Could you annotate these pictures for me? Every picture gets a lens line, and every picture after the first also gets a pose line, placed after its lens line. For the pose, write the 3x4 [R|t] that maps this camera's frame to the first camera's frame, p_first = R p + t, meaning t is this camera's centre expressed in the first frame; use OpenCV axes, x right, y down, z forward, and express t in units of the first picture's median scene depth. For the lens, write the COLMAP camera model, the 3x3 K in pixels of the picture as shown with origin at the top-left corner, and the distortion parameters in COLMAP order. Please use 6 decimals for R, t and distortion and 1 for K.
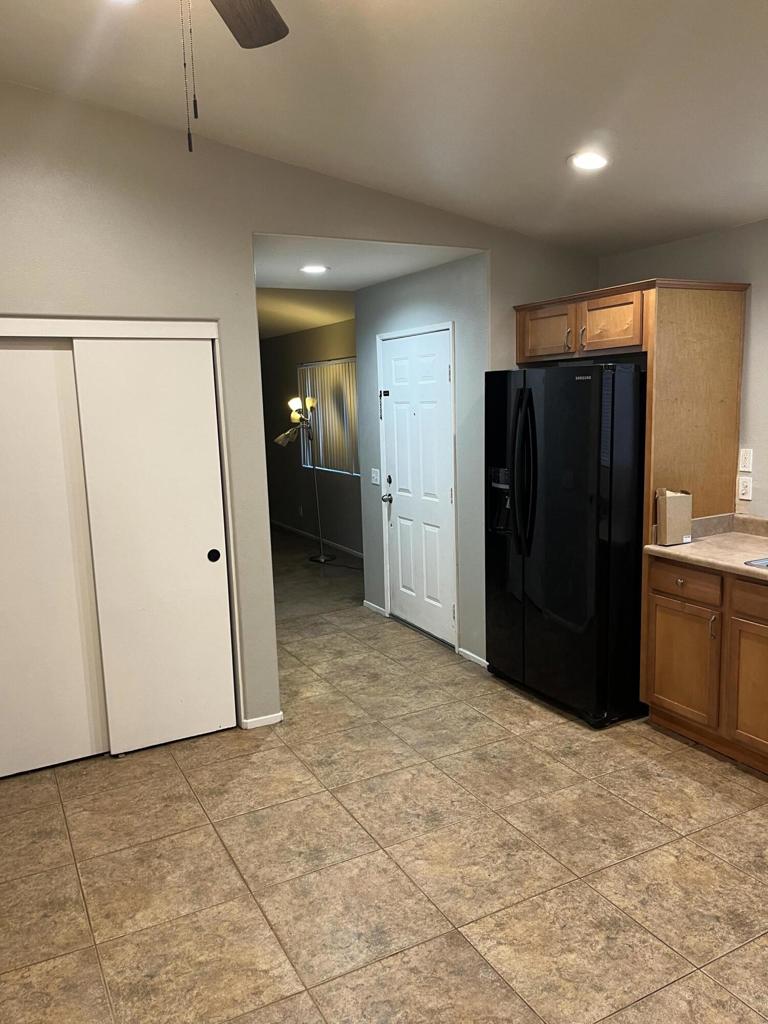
lens RADIAL K [[774.6, 0, 388.1], [0, 774.6, 519.6], [0, 0, 1]] dist [0.054304, -0.075843]
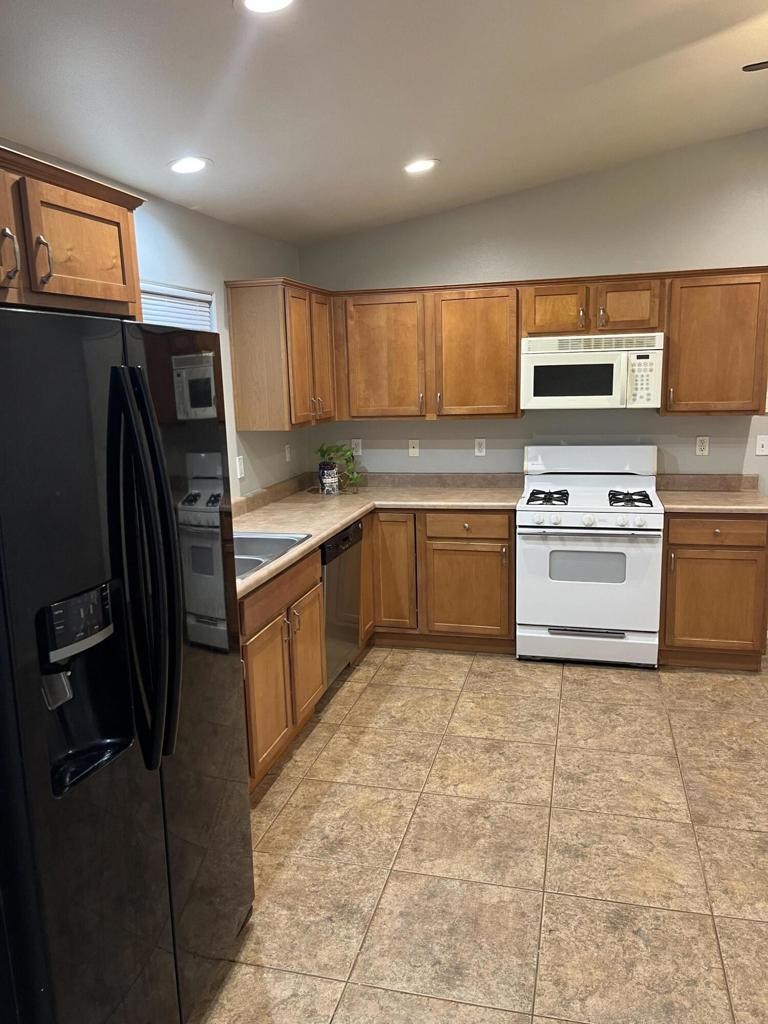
lens RADIAL K [[774.6, 0, 380.5], [0, 774.6, 515.4], [0, 0, 1]] dist [0.054304, -0.075843]
pose [[-0.732113, -0.071288, 0.677442, -0.229868], [0.158213, 0.949517, 0.270899, -0.209828], [-0.662555, 0.305509, -0.683875, 1.377070]]
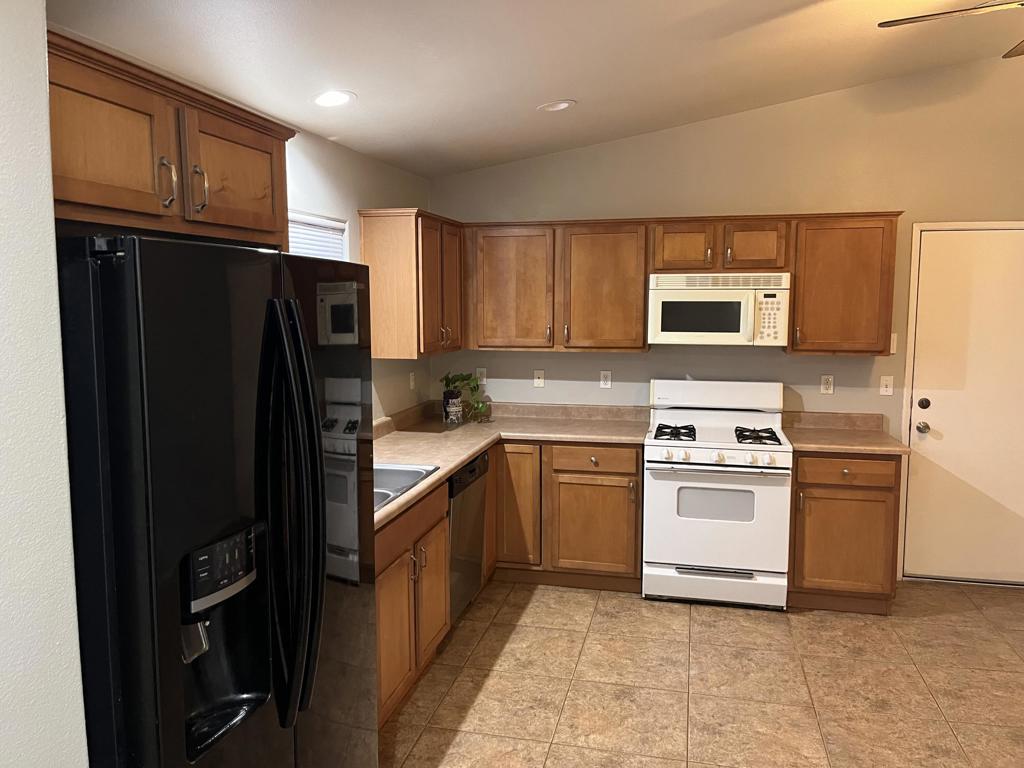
lens RADIAL K [[774.6, 0, 512.0], [0, 774.6, 380.2], [0, 0, 1]] dist [0.054304, -0.075843]
pose [[-0.751453, -0.036454, 0.658779, -0.196550], [0.128783, 0.971164, 0.200639, -0.219895], [-0.647097, 0.235610, -0.725089, 1.384166]]
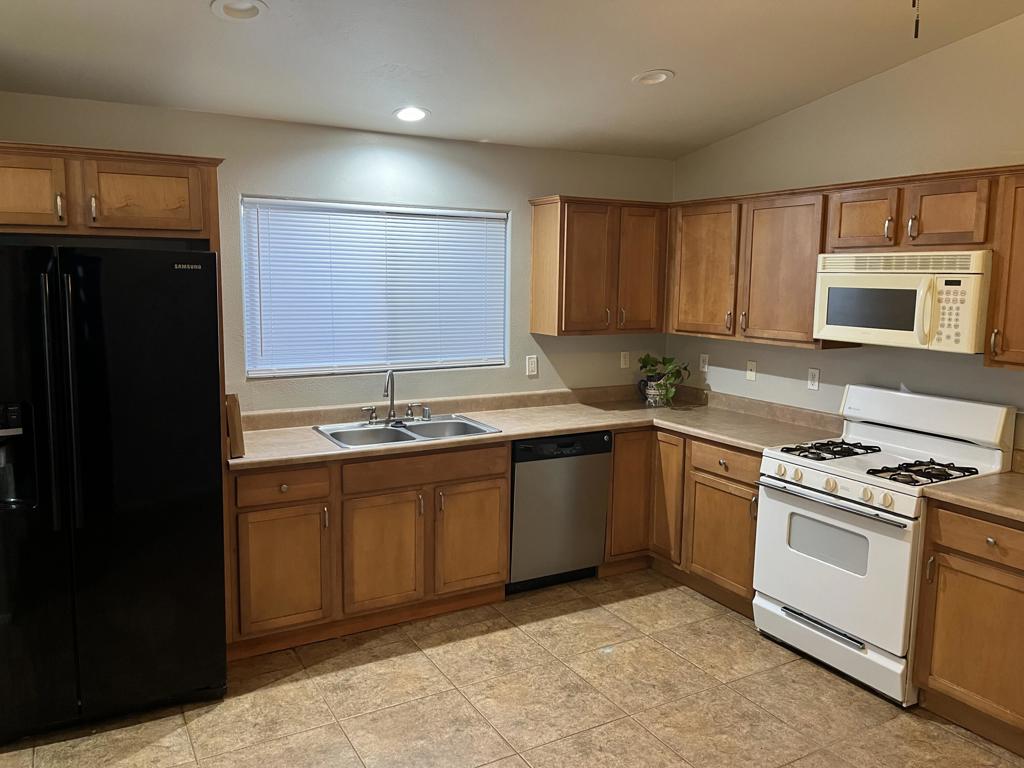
lens RADIAL K [[774.6, 0, 511.3], [0, 774.6, 376.3], [0, 0, 1]] dist [0.054304, -0.075843]
pose [[-0.031944, -0.097380, 0.994735, -0.568474], [0.144726, 0.984303, 0.101006, -0.109039], [-0.988956, 0.147190, -0.017349, 0.732239]]
